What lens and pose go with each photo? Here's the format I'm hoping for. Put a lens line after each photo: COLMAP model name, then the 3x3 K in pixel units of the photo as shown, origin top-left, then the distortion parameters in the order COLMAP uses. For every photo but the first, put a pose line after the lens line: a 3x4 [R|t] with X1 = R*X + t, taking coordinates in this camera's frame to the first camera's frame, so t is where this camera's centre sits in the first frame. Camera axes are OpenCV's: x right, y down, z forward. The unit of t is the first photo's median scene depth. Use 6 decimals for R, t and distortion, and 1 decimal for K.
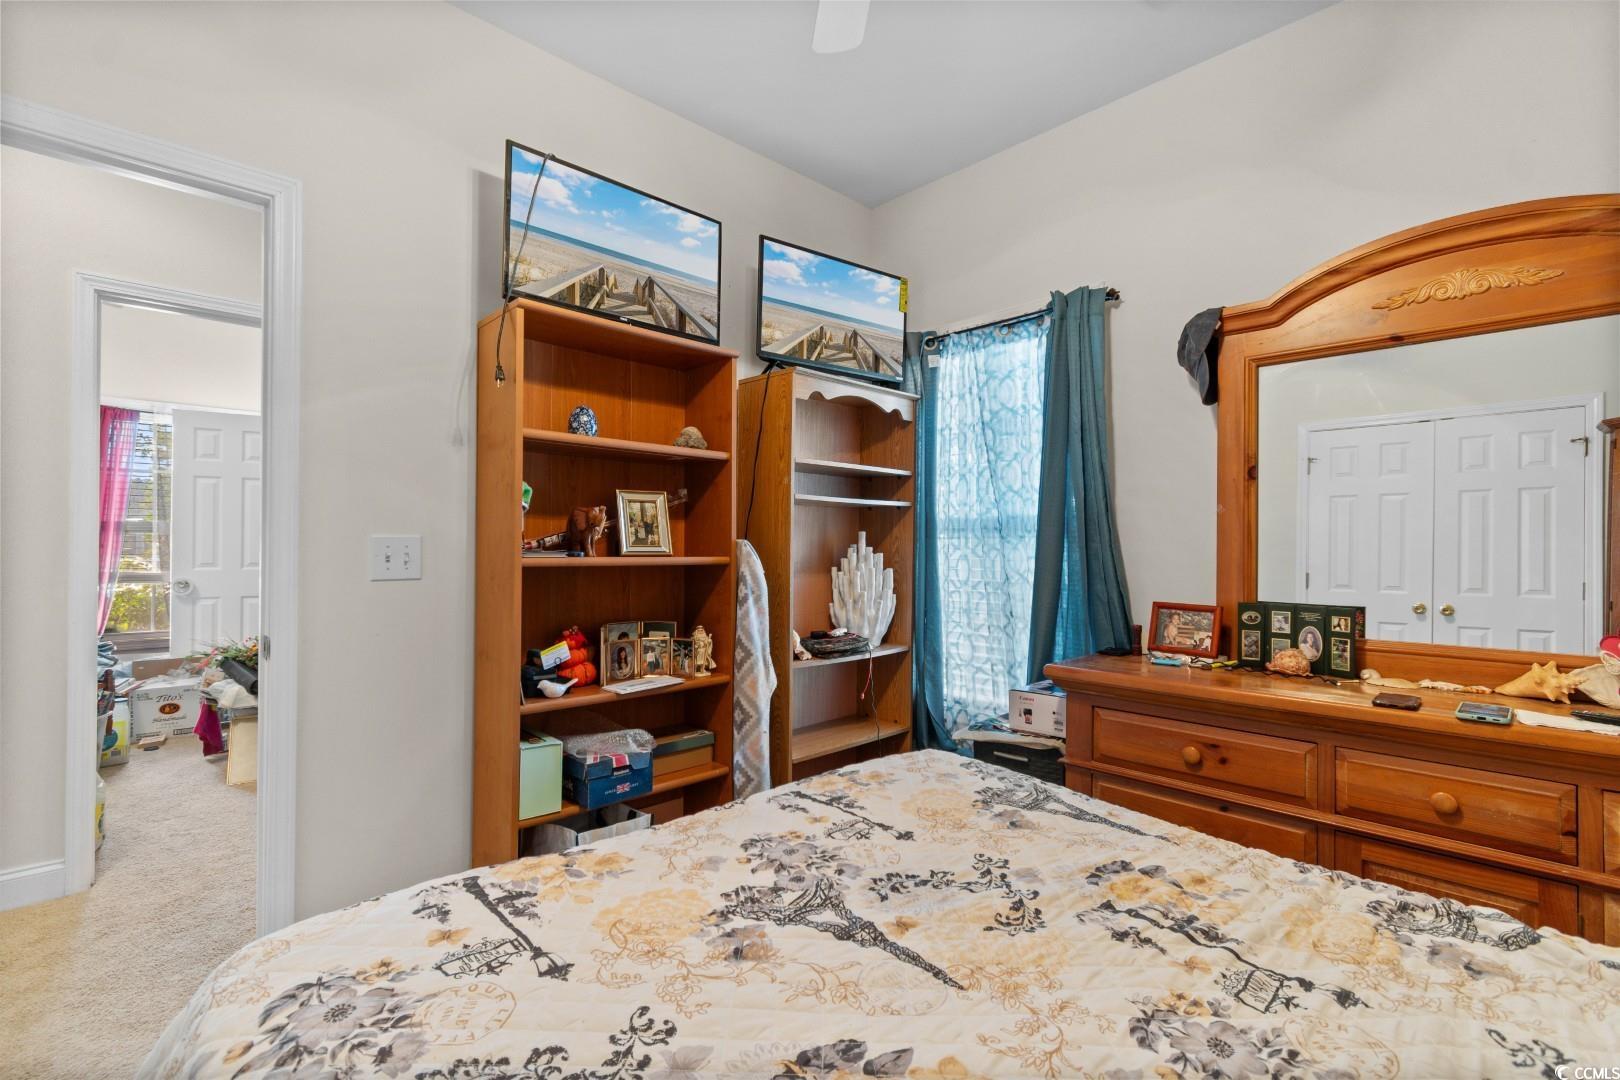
lens RADIAL K [[713.0, 0, 815.3], [0, 713.0, 537.9], [0, 0, 1]] dist [0.003926, -0.000921]
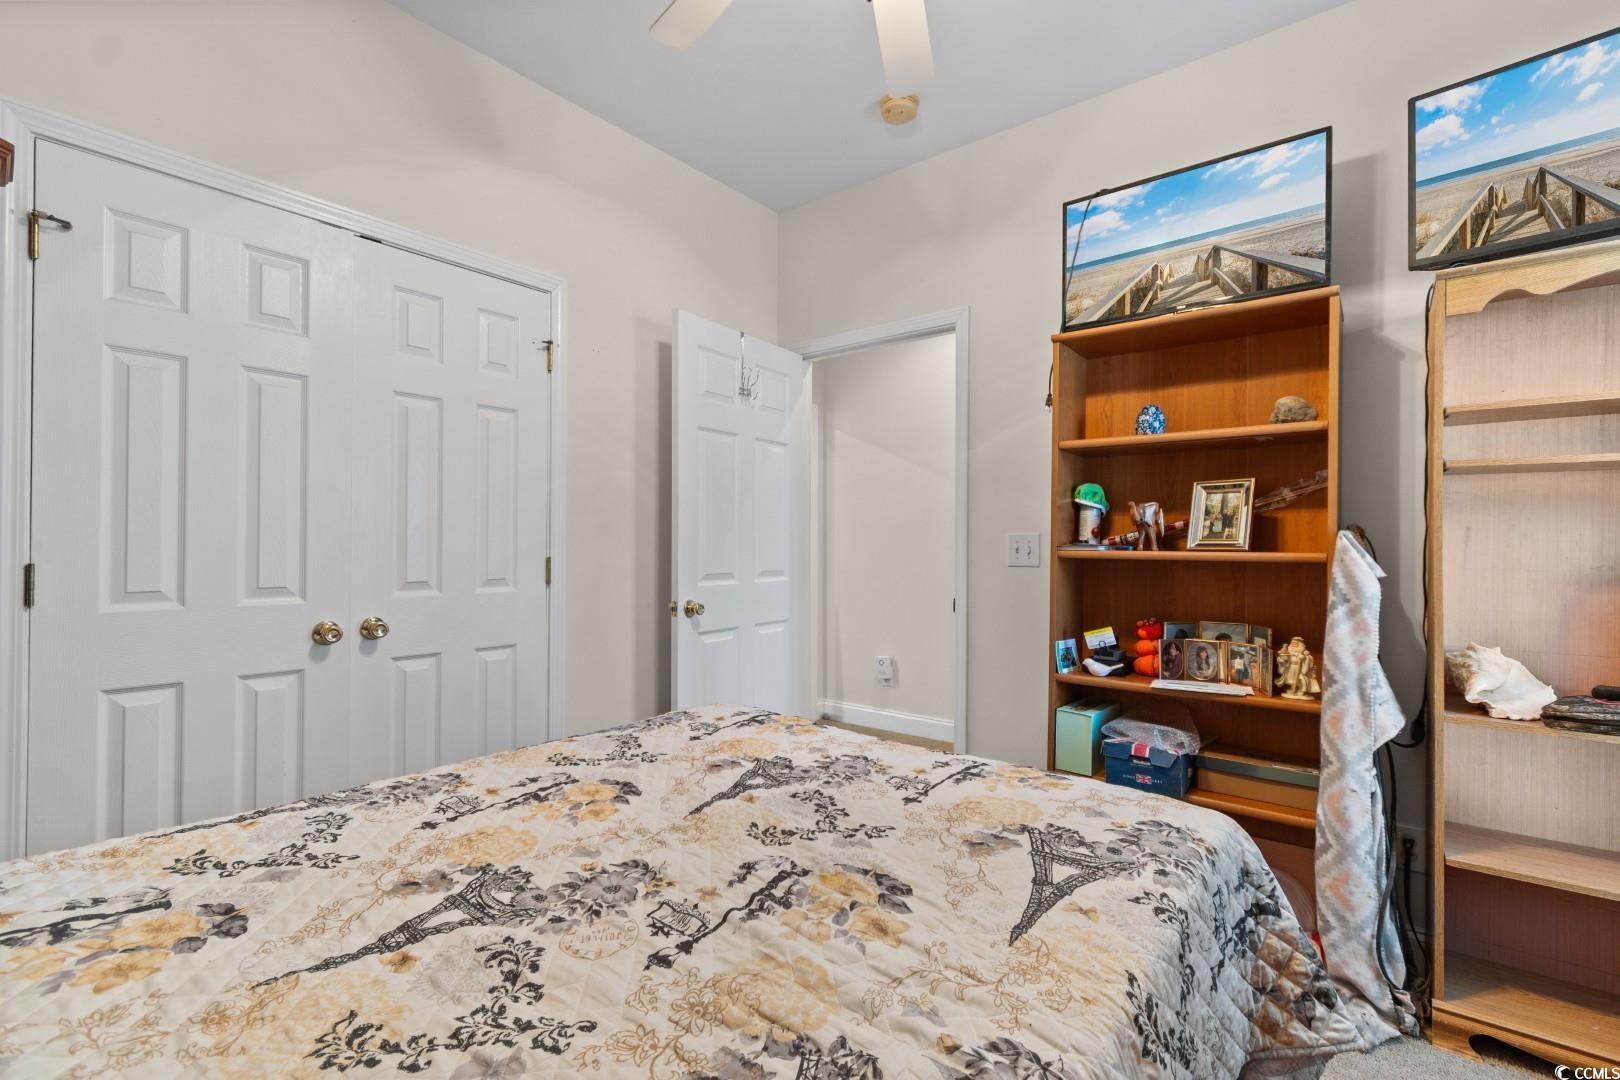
lens RADIAL K [[698.2, 0, 810.0], [0, 698.2, 540.0], [0, 0, 1]] dist [0.001301, 0.000083]
pose [[0.142423, -0.014006, -0.989707, 0.646502], [0.010096, 0.999868, -0.012697, 0.019276], [0.989754, -0.008184, 0.142545, 0.390777]]
